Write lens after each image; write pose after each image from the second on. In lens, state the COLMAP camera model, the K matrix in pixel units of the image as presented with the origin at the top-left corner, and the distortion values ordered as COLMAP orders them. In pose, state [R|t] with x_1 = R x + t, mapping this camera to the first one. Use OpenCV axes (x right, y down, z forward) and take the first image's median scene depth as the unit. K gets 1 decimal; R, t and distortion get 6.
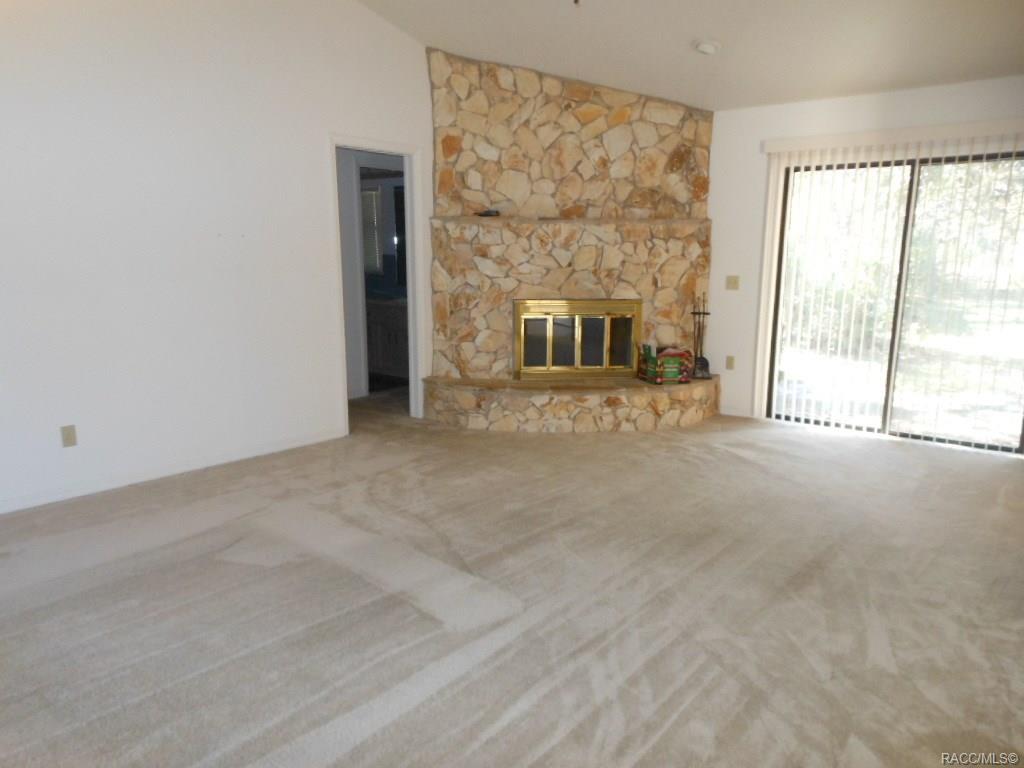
lens RADIAL K [[748.0, 0, 512.1], [0, 748.0, 413.8], [0, 0, 1]] dist [0.000588, -0.000027]
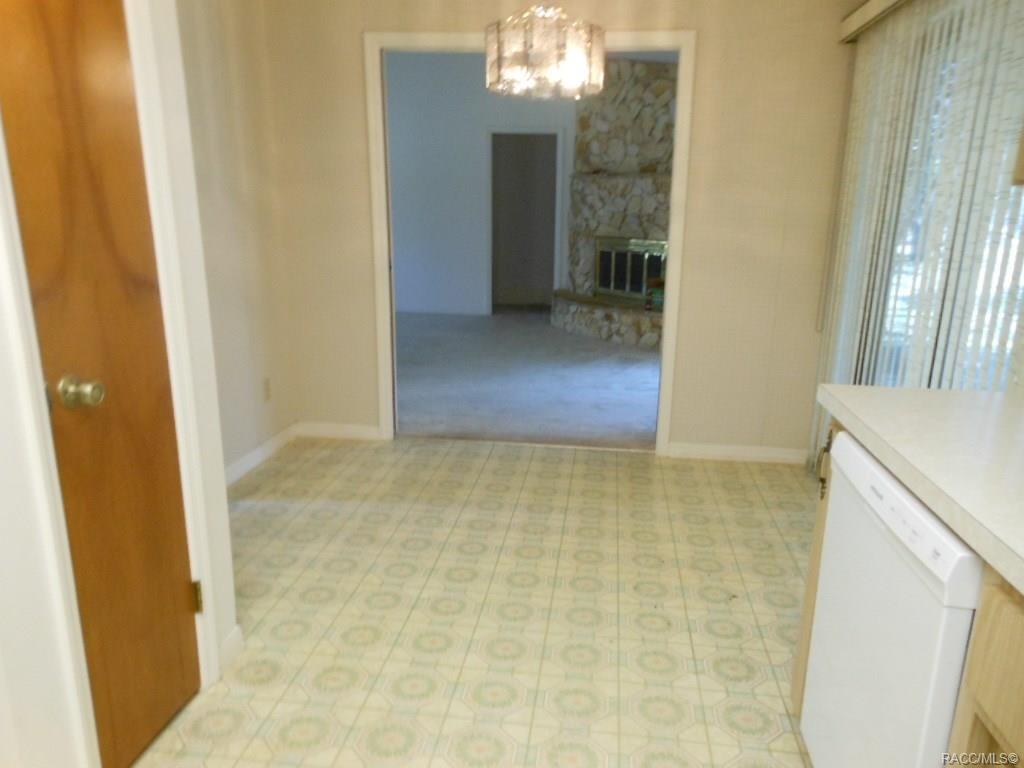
lens RADIAL K [[748.0, 0, 512.1], [0, 748.0, 413.8], [0, 0, 1]] dist [0.000588, -0.000027]
pose [[0.523064, 0.234491, -0.819401, 1.117466], [-0.198593, 0.968476, 0.150381, -0.015176], [0.828833, 0.084068, 0.553143, 0.156015]]
